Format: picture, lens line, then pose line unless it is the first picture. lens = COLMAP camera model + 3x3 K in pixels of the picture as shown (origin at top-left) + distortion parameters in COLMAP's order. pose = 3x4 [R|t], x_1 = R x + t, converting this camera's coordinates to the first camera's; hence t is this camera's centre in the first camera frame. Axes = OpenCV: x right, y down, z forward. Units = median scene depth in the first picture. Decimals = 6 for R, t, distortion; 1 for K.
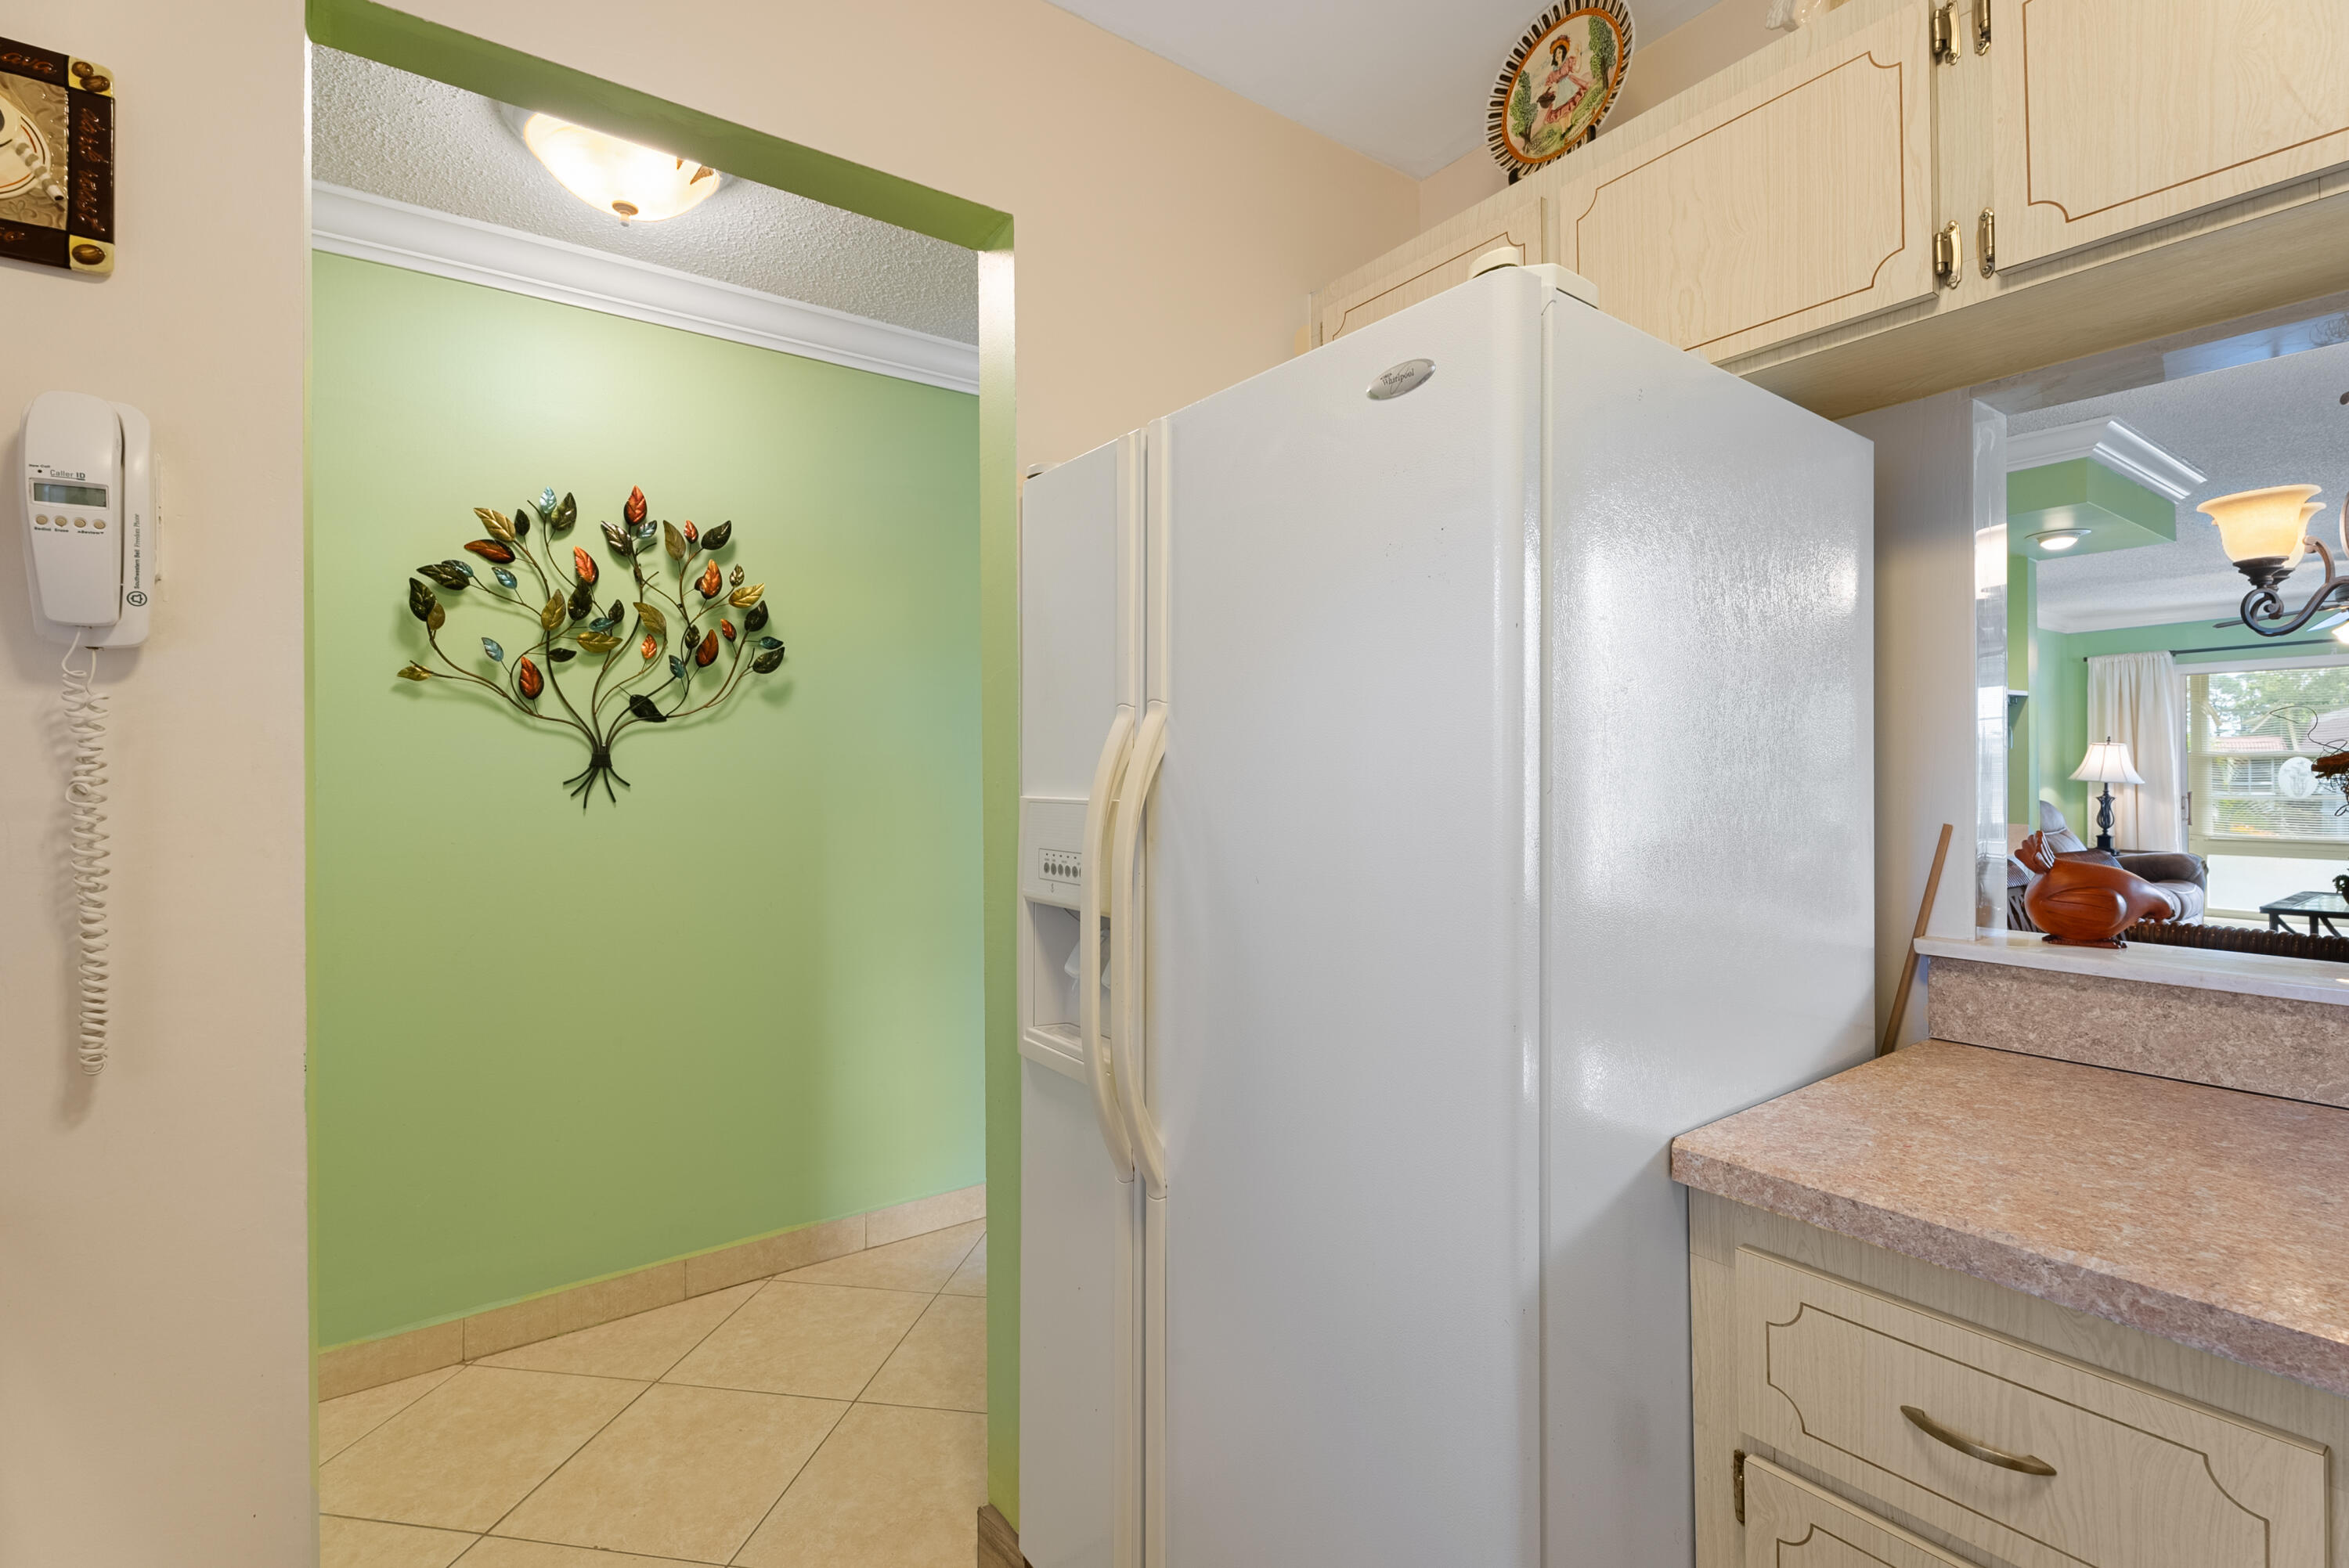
lens RADIAL K [[1058.1, 0, 1171.2], [0, 1058.1, 770.8], [0, 0, 1]] dist [-0.003235, -0.000527]
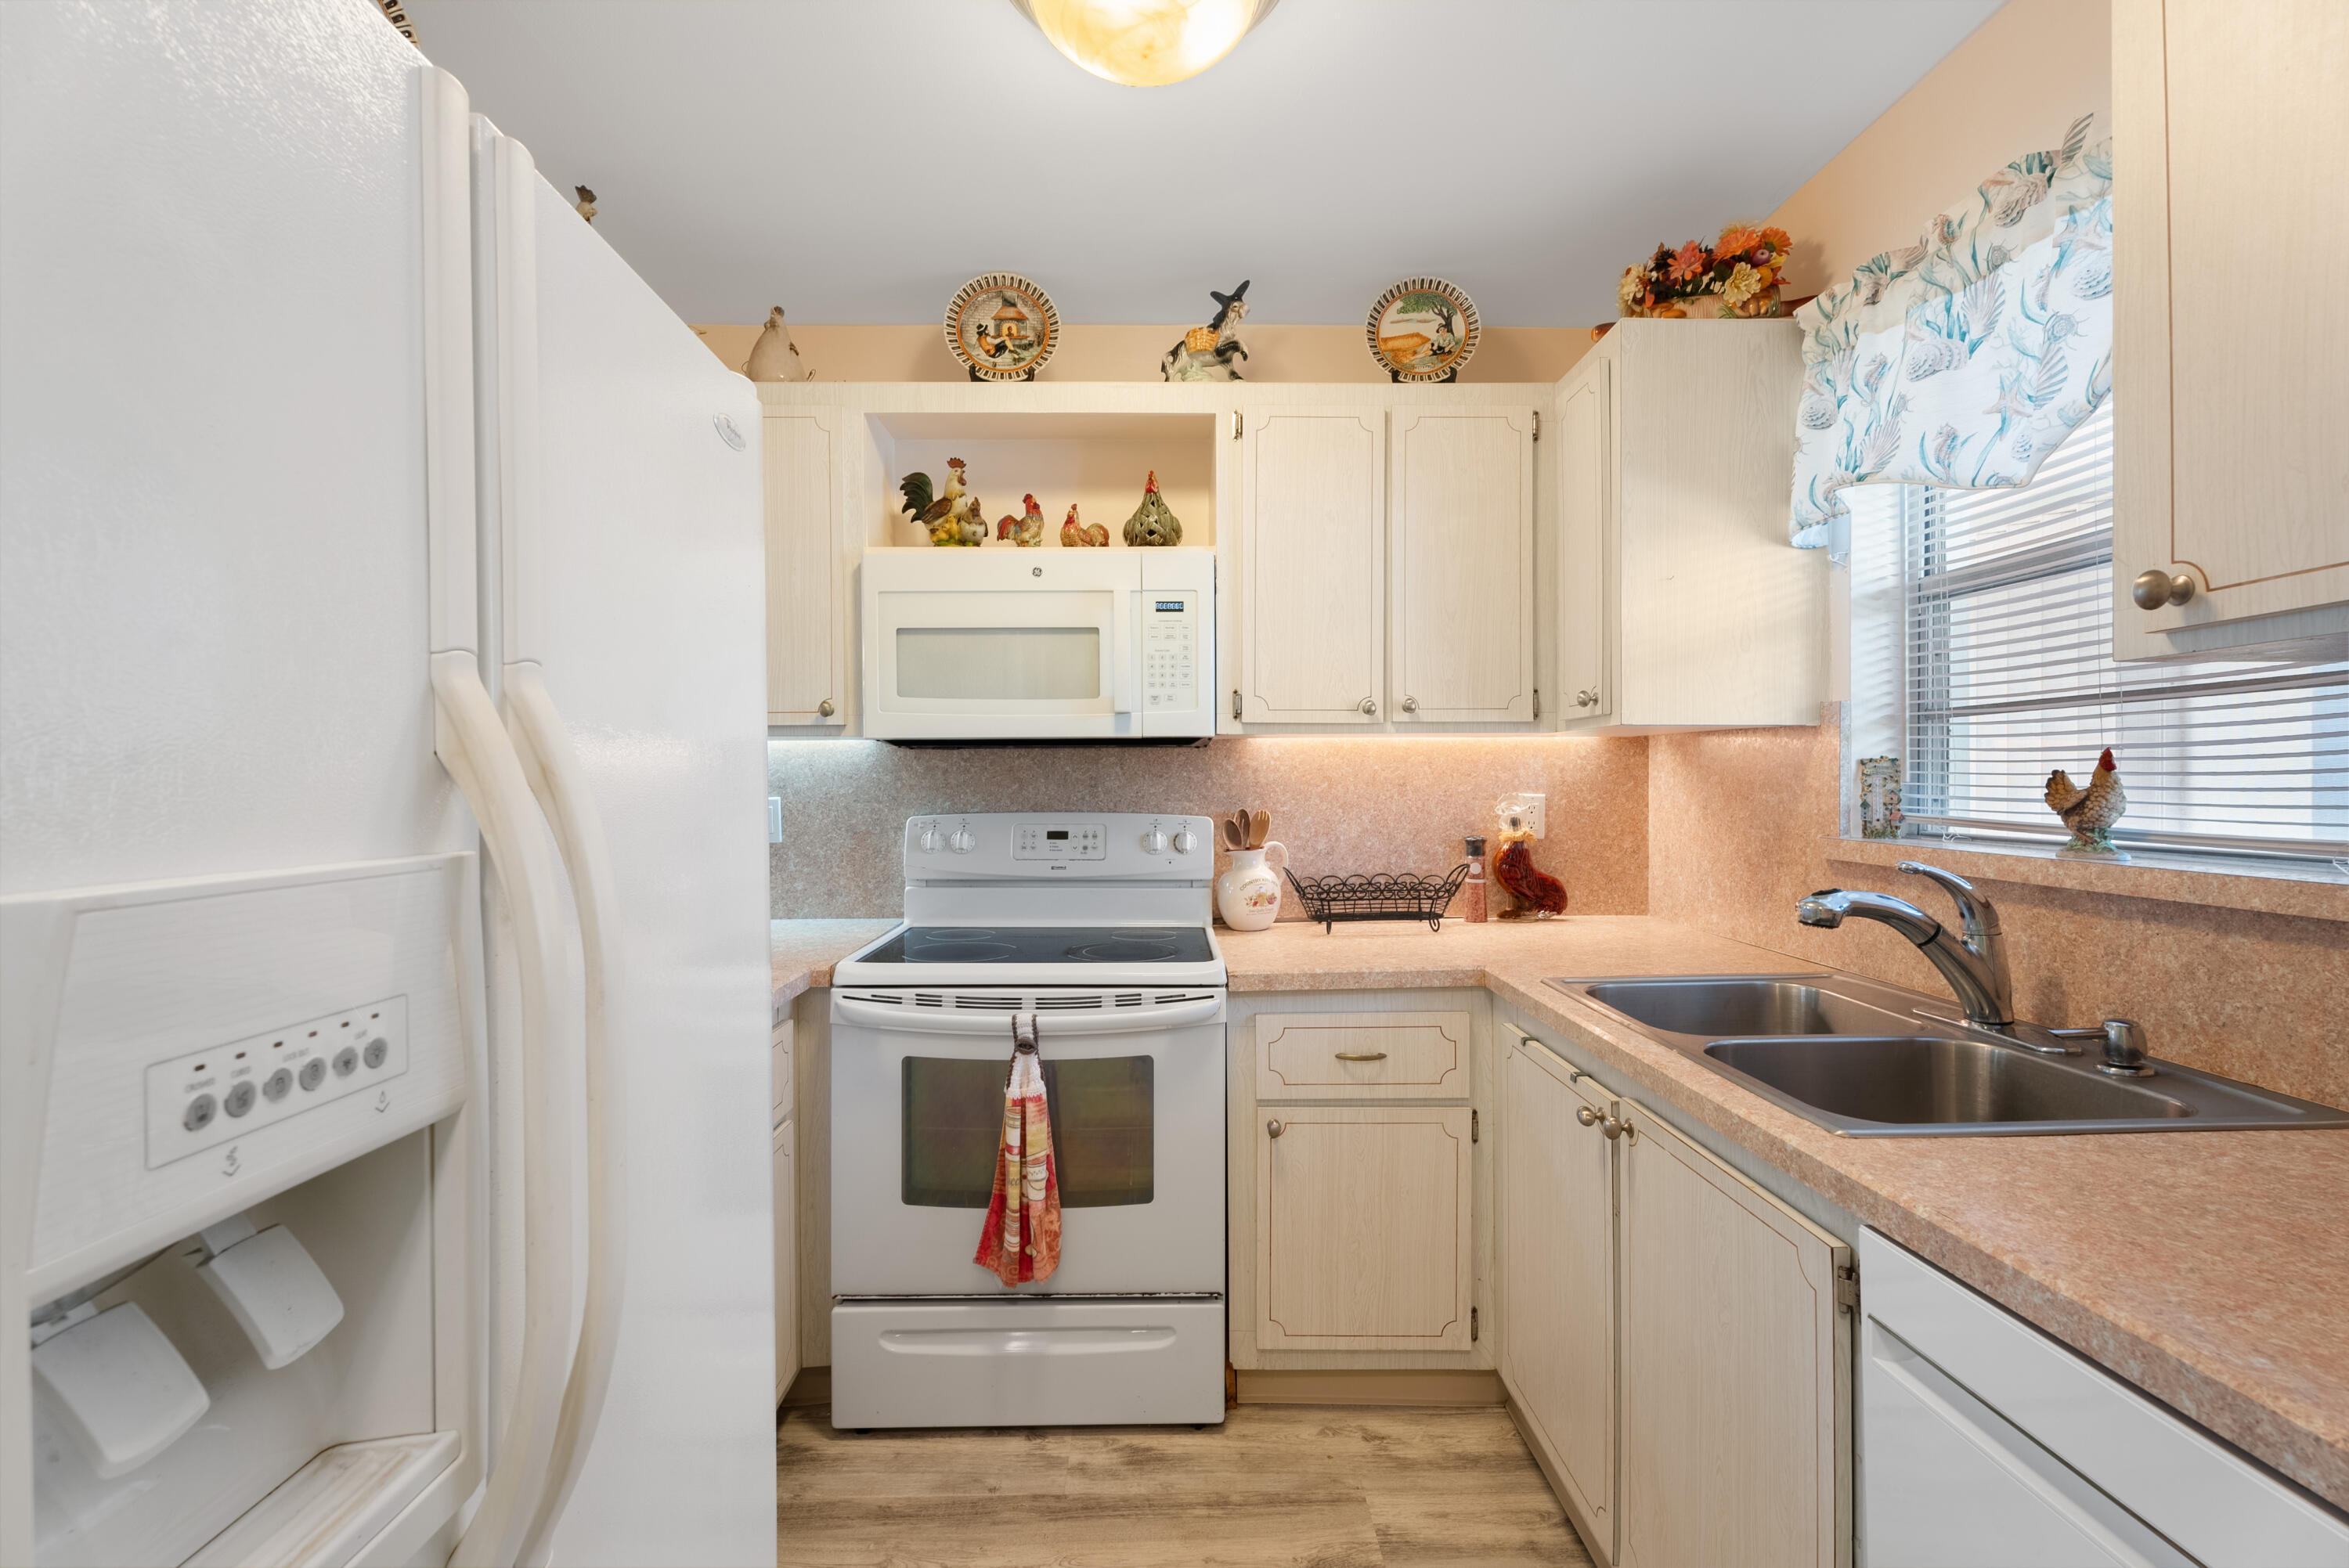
lens RADIAL K [[1047.5, 0, 1174.5], [0, 1047.5, 784.0], [0, 0, 1]] dist [0.001736, 0.000020]
pose [[-0.817536, 0.007649, 0.575826, -0.526472], [0.007709, 0.999968, -0.002338, 0.001985], [-0.575826, 0.002527, -0.817569, 1.112491]]
